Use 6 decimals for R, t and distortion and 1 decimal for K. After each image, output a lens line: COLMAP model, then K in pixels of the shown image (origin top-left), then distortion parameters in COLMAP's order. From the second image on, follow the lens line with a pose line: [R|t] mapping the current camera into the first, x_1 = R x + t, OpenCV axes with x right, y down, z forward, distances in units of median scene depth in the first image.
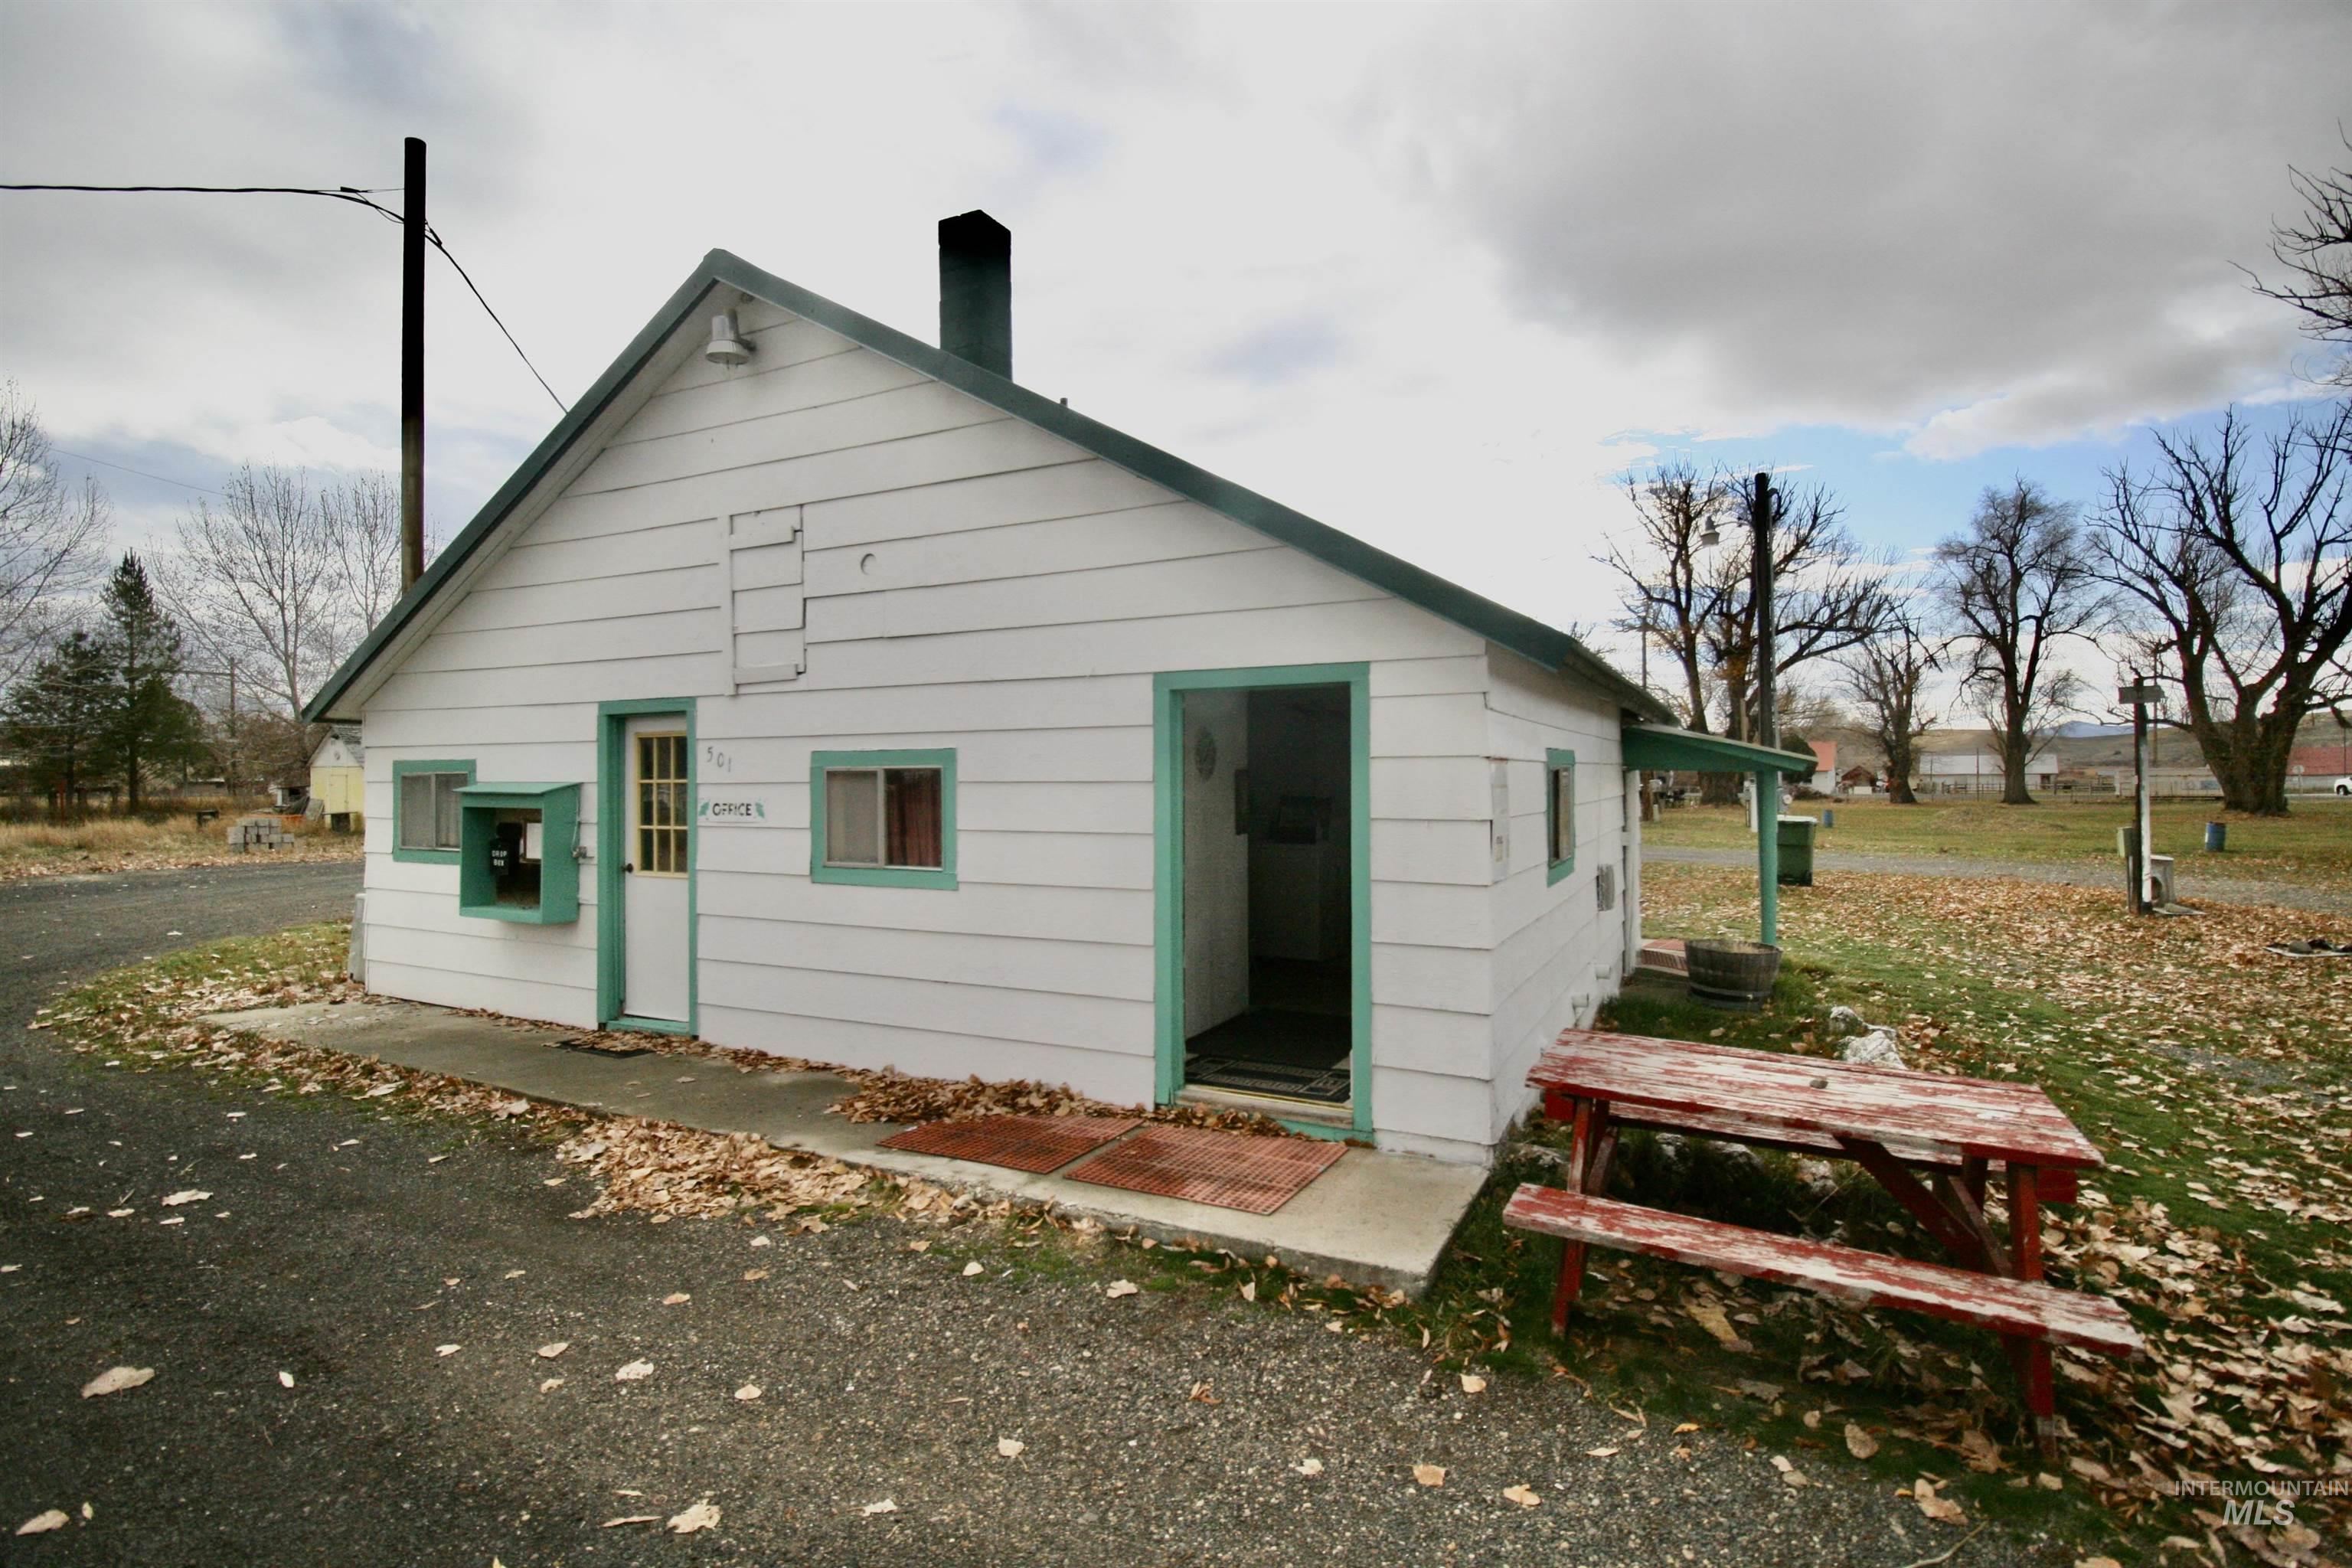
lens RADIAL K [[1136.1, 0, 1172.0], [0, 1136.1, 785.8], [0, 0, 1]] dist [-0.008098, -0.002349]
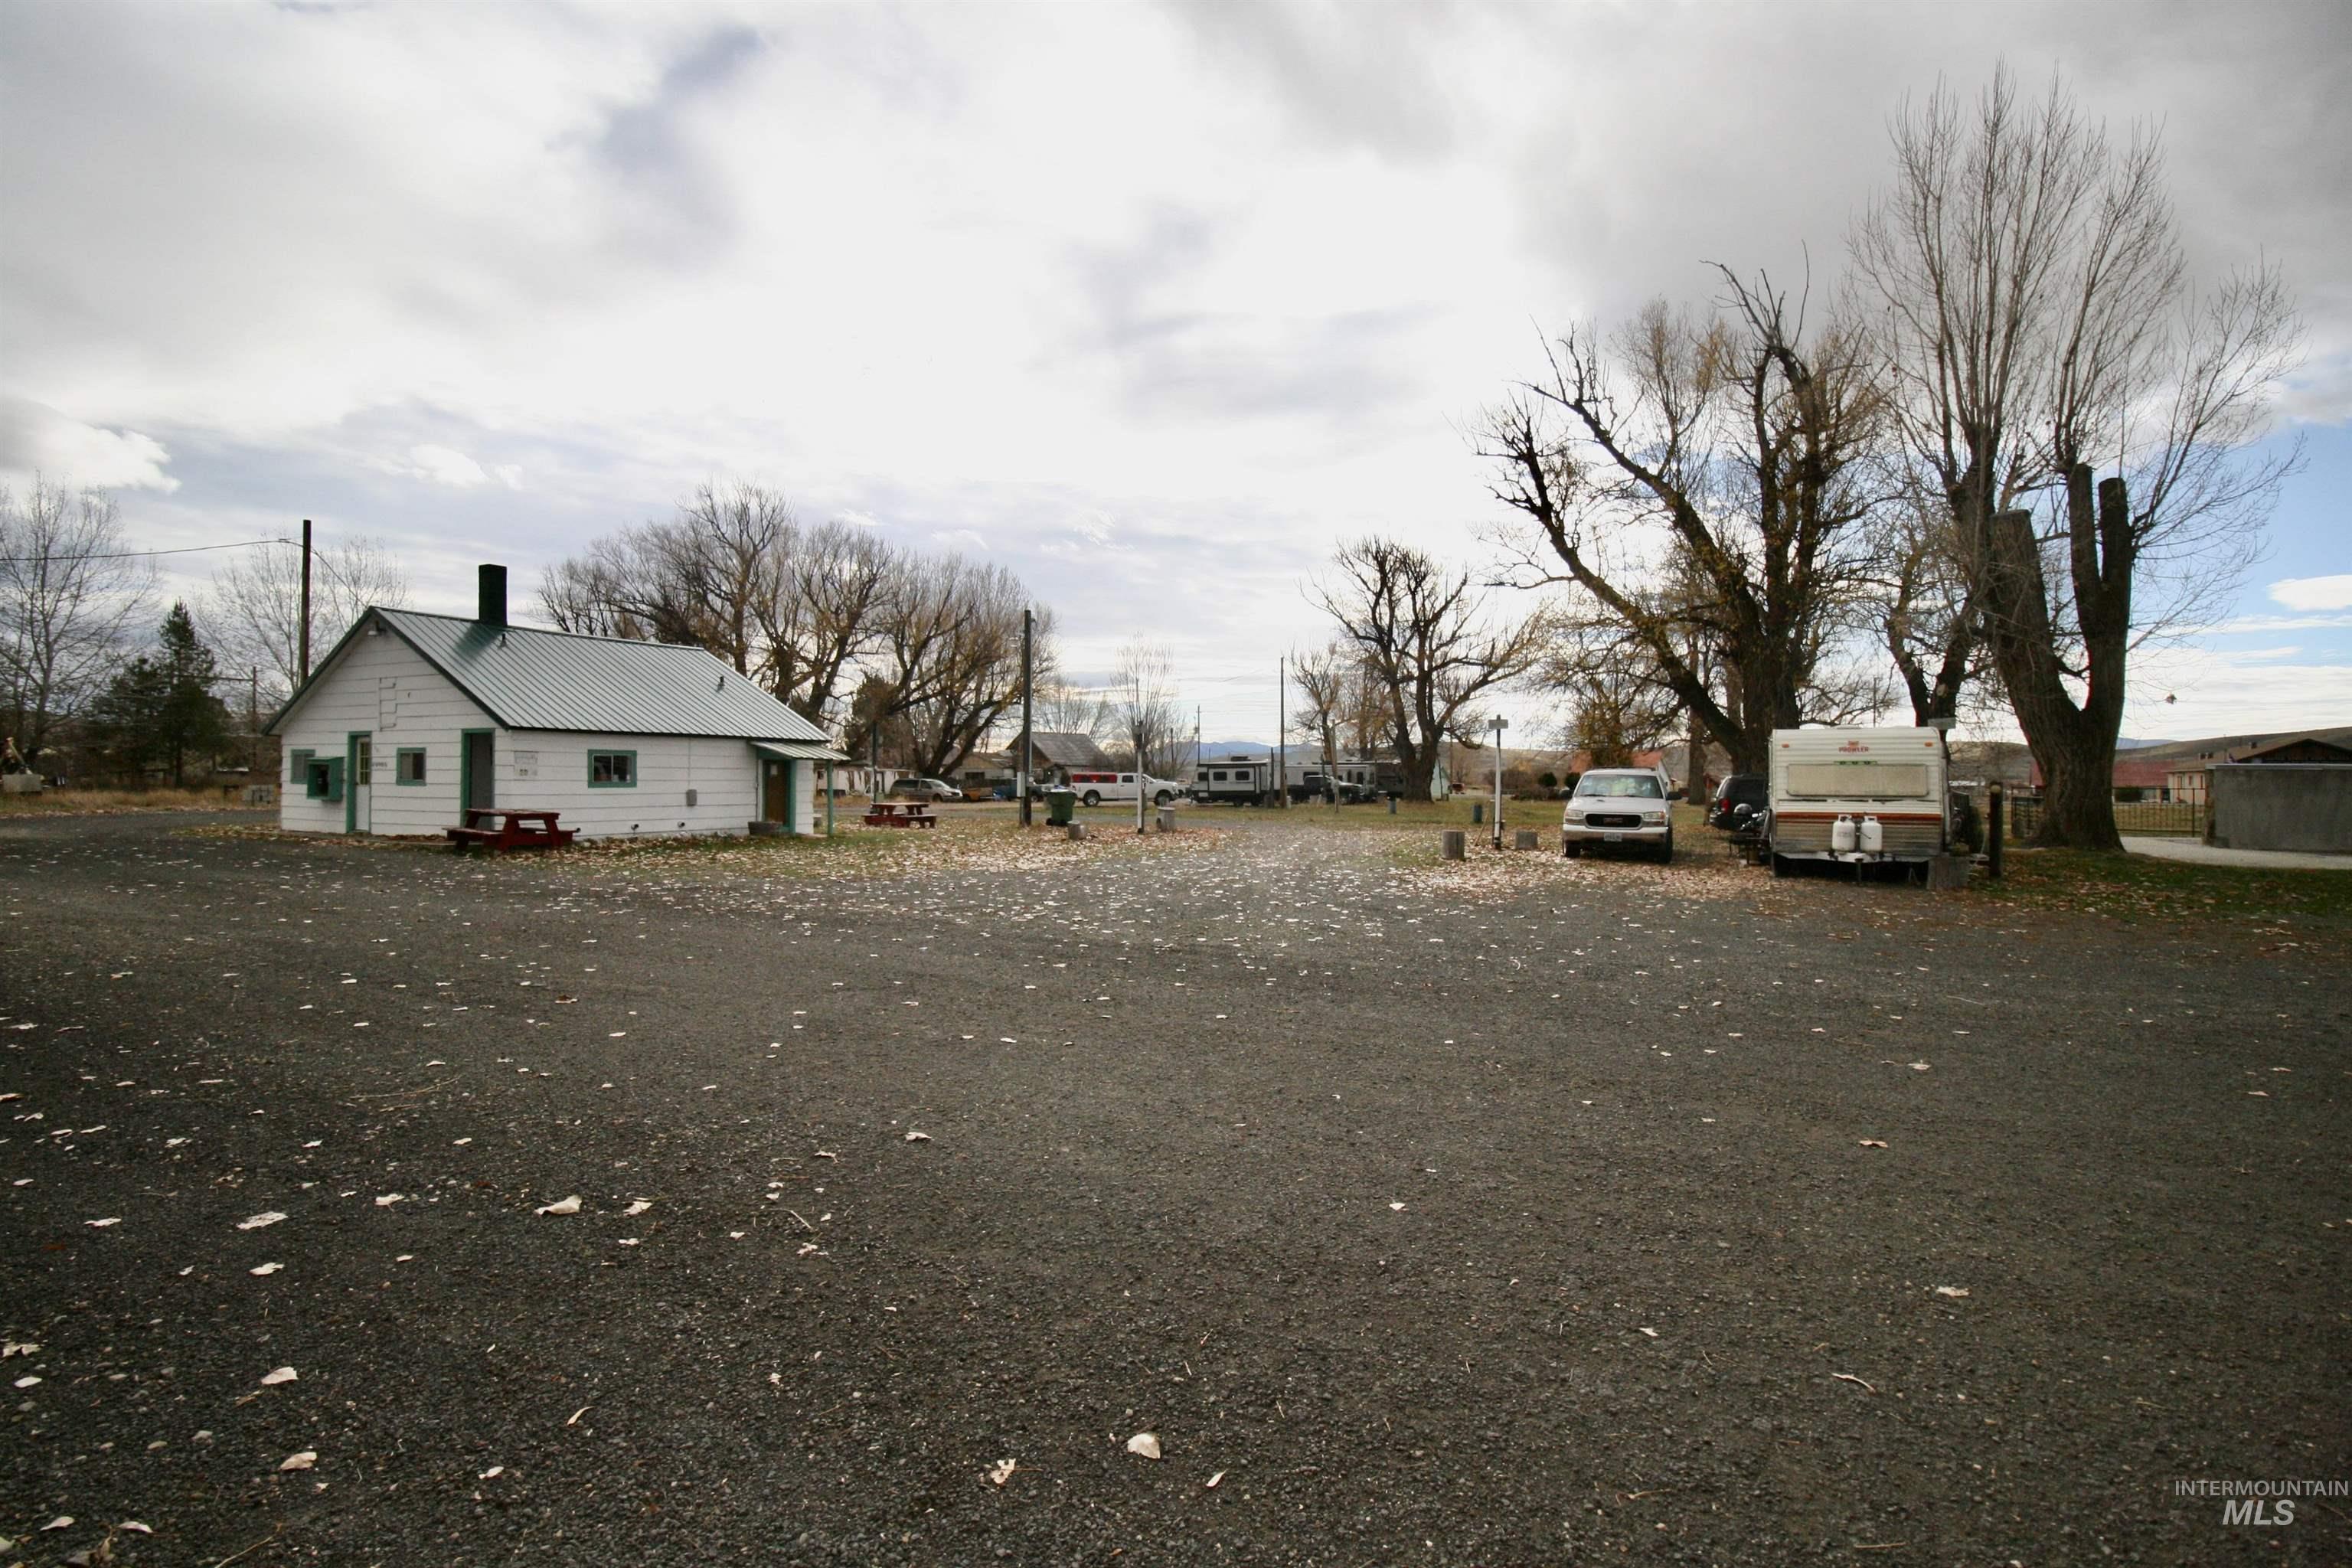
lens RADIAL K [[1136.1, 0, 1180.1], [0, 1136.1, 781.2], [0, 0, 1]] dist [-0.008098, -0.002349]
pose [[0.999872, 0.012413, -0.010142, 1.431455], [-0.012480, 0.999900, -0.006626, 0.044096], [0.010059, 0.006752, 0.999927, -1.651263]]
